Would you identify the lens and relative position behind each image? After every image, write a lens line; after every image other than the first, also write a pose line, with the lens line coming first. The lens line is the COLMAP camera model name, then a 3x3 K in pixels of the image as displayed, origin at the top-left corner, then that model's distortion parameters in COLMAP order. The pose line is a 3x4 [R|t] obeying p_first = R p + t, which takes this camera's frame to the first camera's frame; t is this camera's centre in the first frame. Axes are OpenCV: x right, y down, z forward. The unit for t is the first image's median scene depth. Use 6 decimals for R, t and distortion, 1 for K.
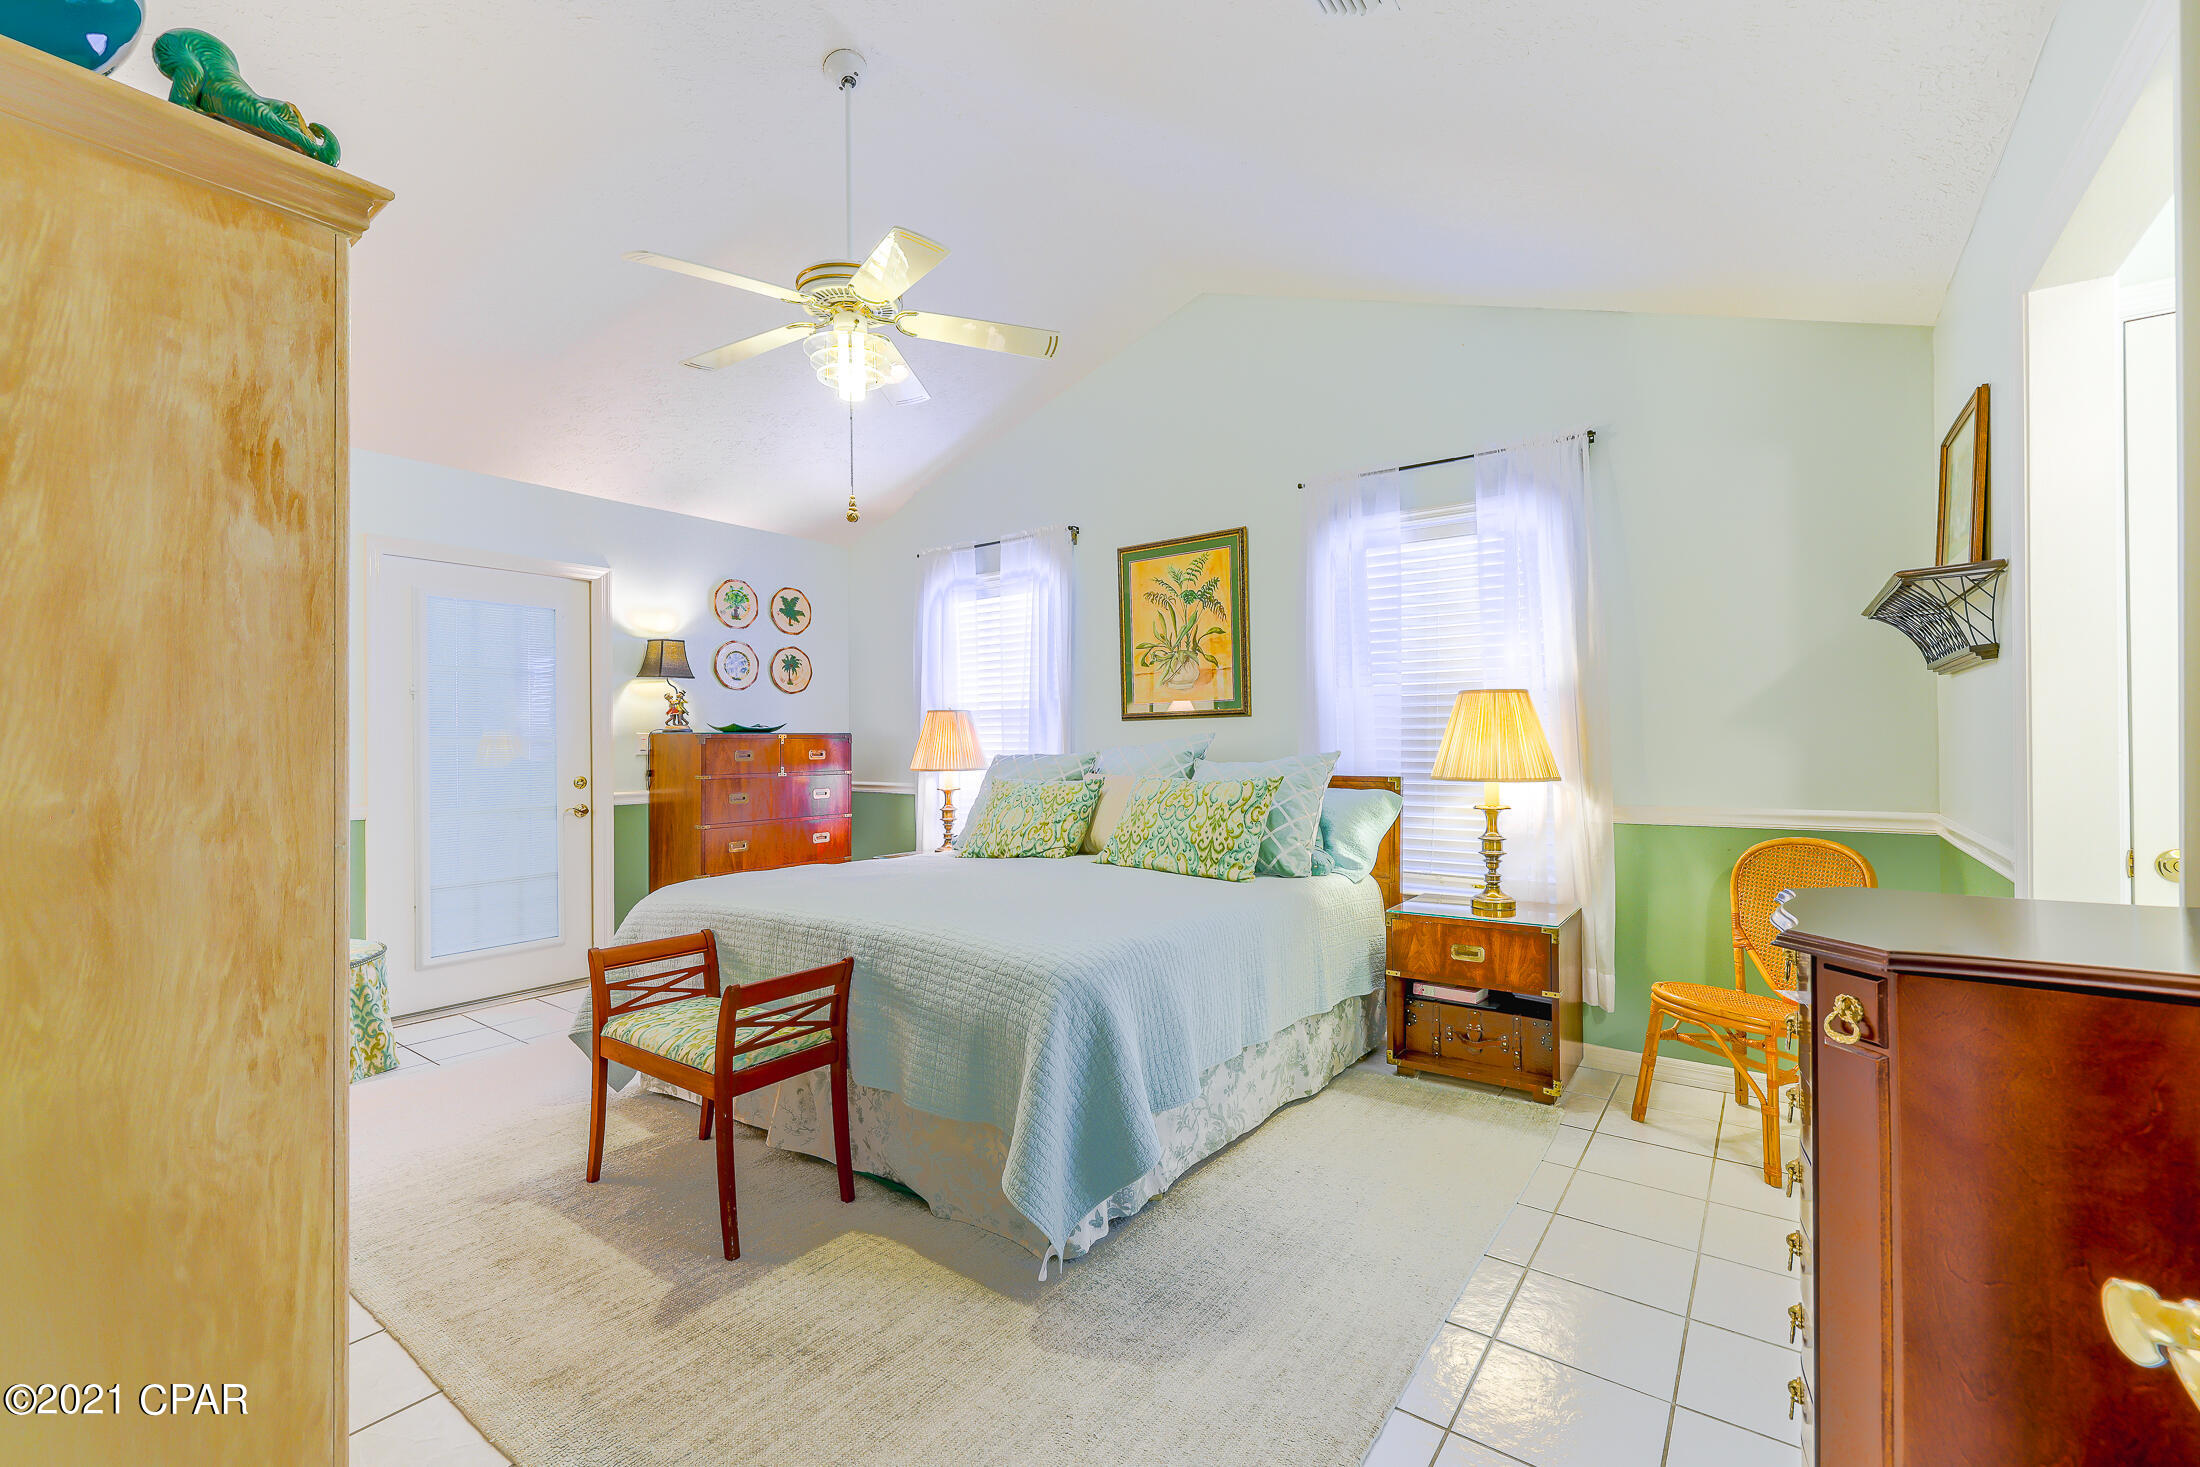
lens RADIAL K [[929.9, 0, 1112.7], [0, 929.9, 754.4], [0, 0, 1]] dist [-0.005150, -0.002070]
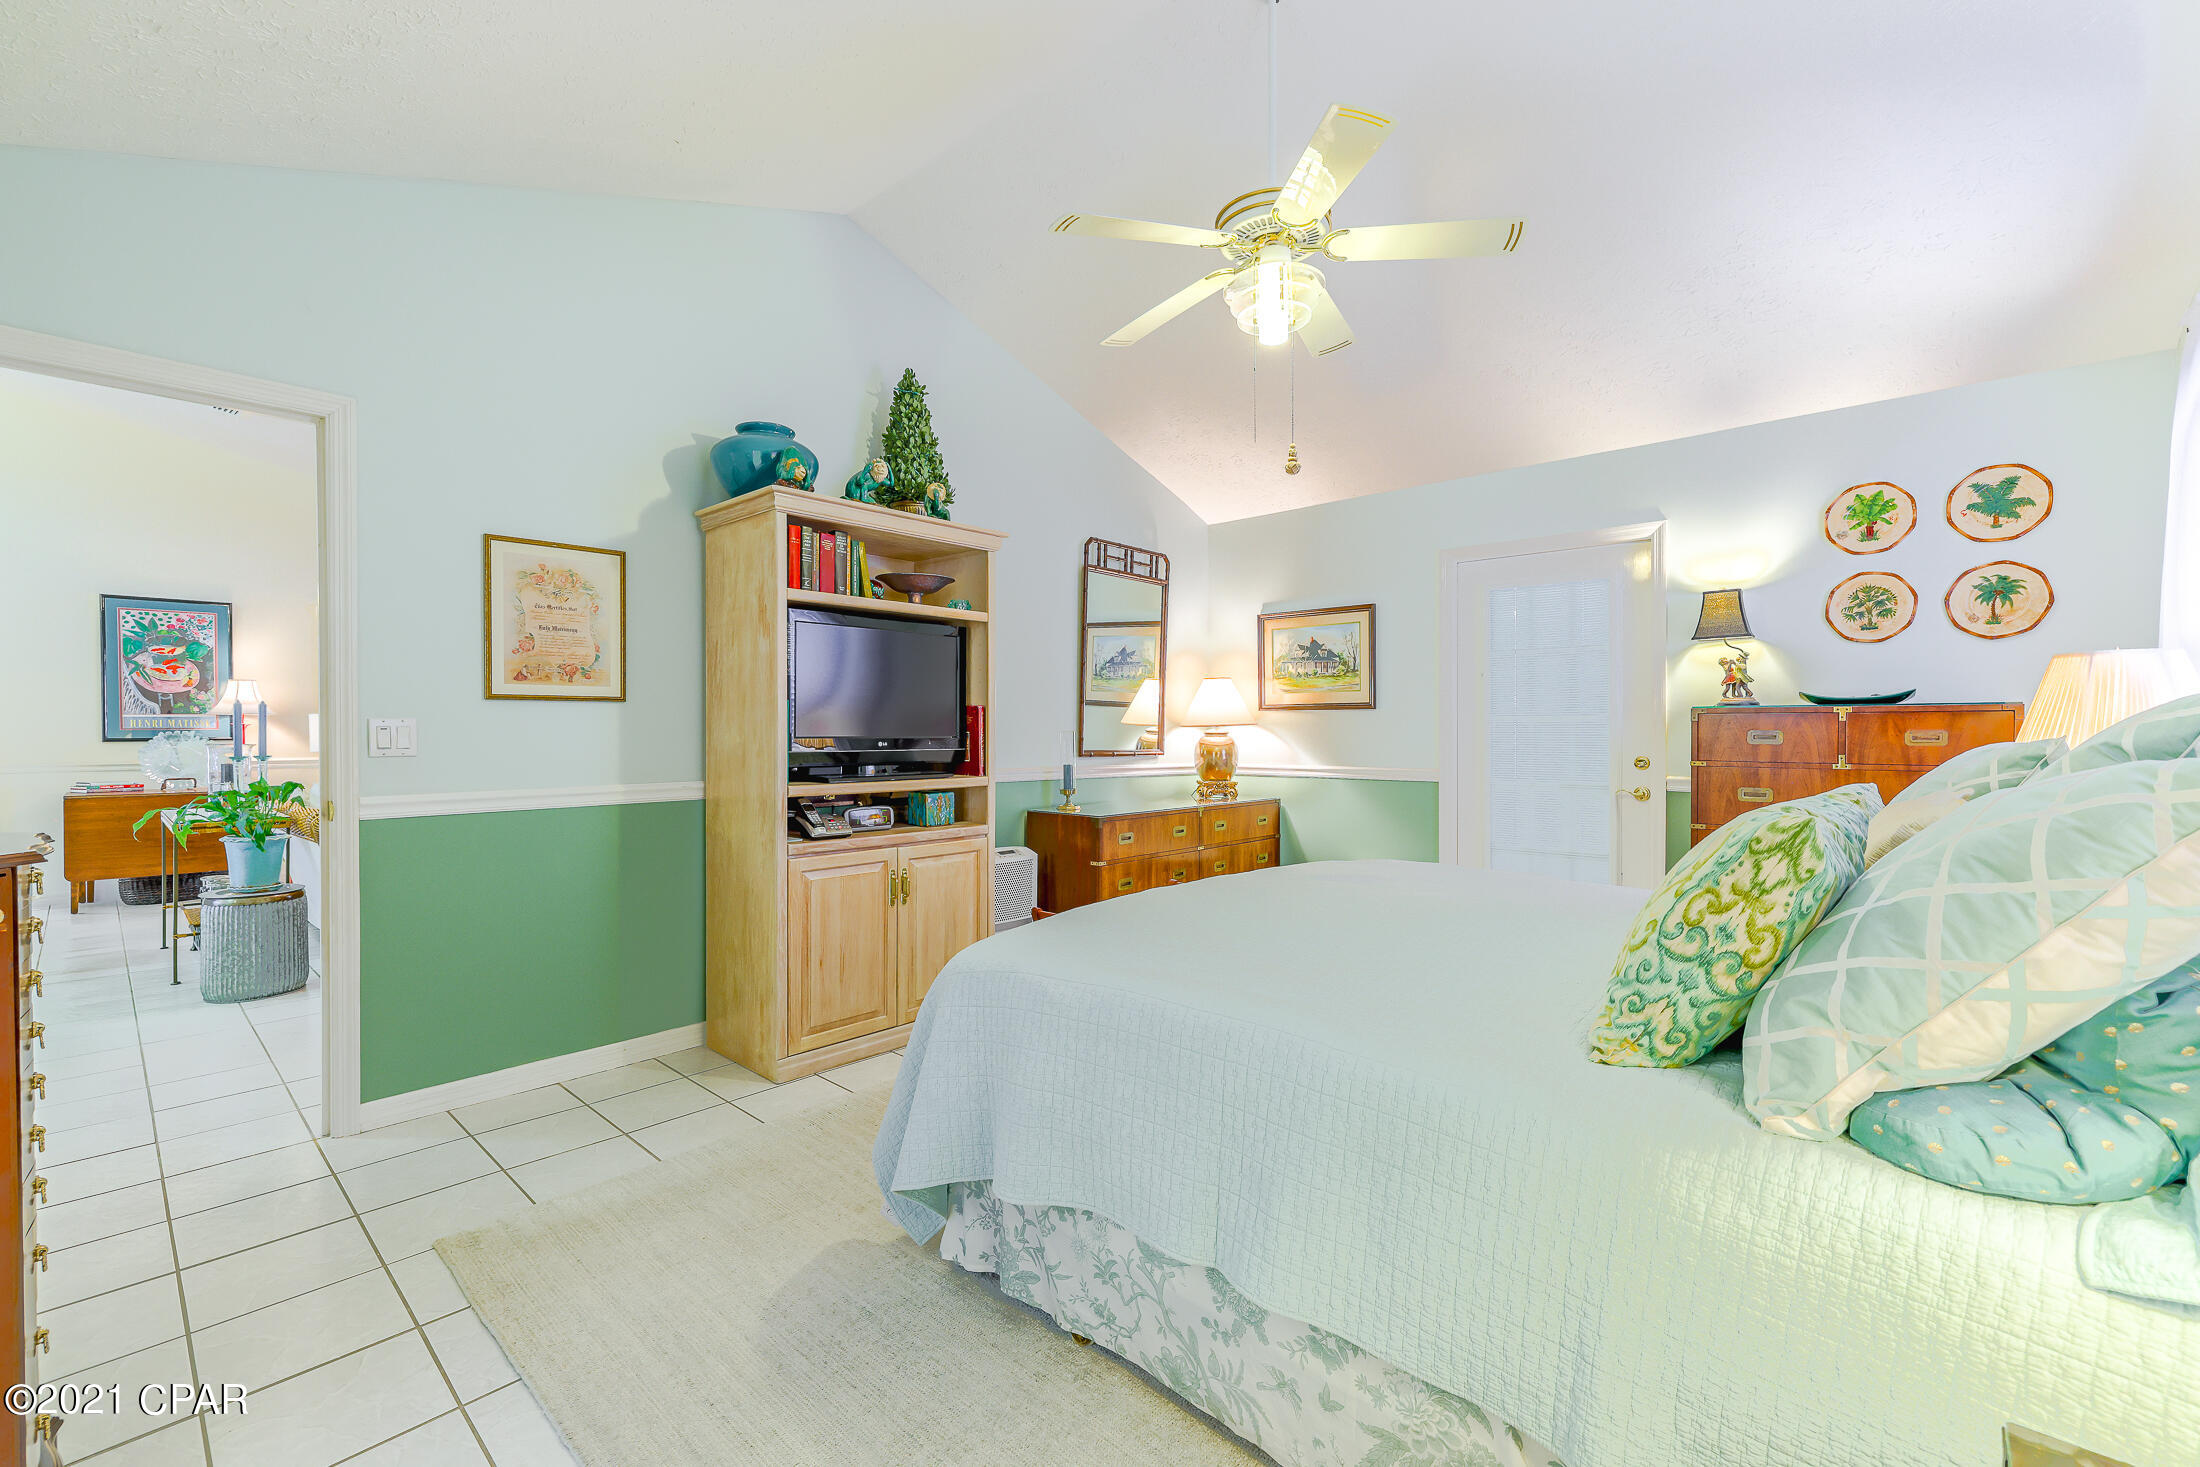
lens RADIAL K [[929.9, 0, 1086.3], [0, 929.9, 723.8], [0, 0, 1]] dist [-0.005150, -0.002070]
pose [[-0.120422, 0.005475, -0.992708, 0.431797], [-0.007459, 0.999952, 0.006420, -0.010872], [0.992695, 0.008178, -0.120375, 0.625351]]
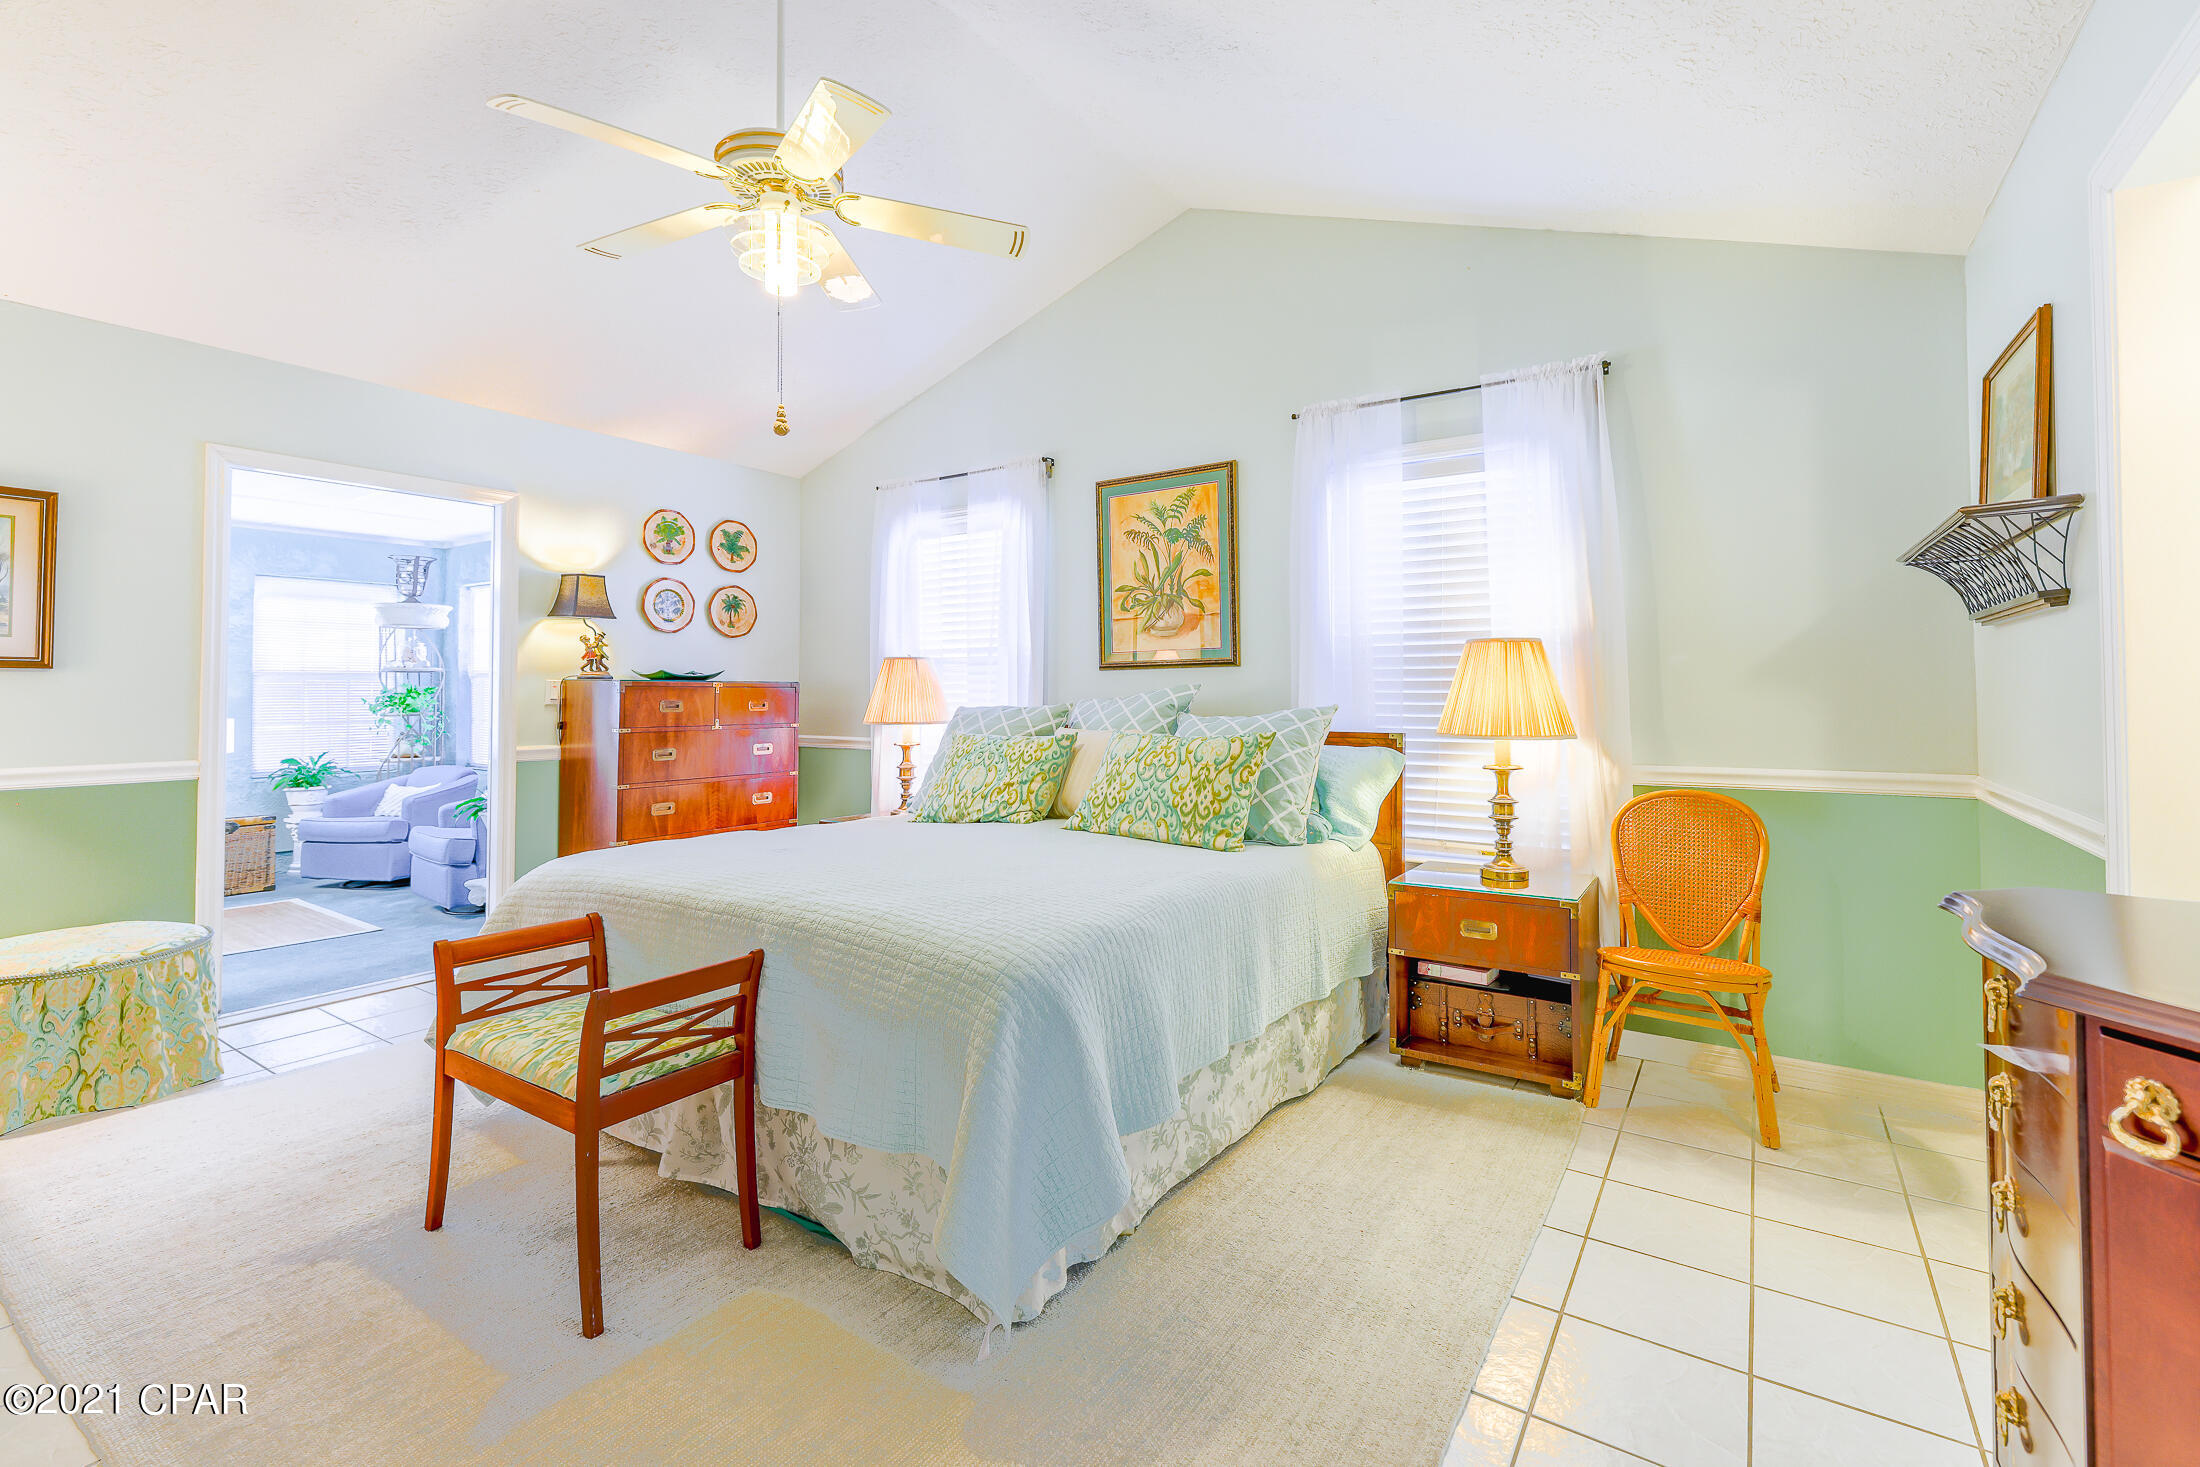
lens RADIAL K [[929.9, 0, 1140.2], [0, 929.9, 694.5], [0, 0, 1]] dist [-0.005150, -0.002070]
pose [[0.999123, 0.005769, 0.041480, 0.015454], [-0.005210, 0.999894, -0.013574, 0.000013], [-0.041554, 0.013346, 0.999047, 0.109738]]
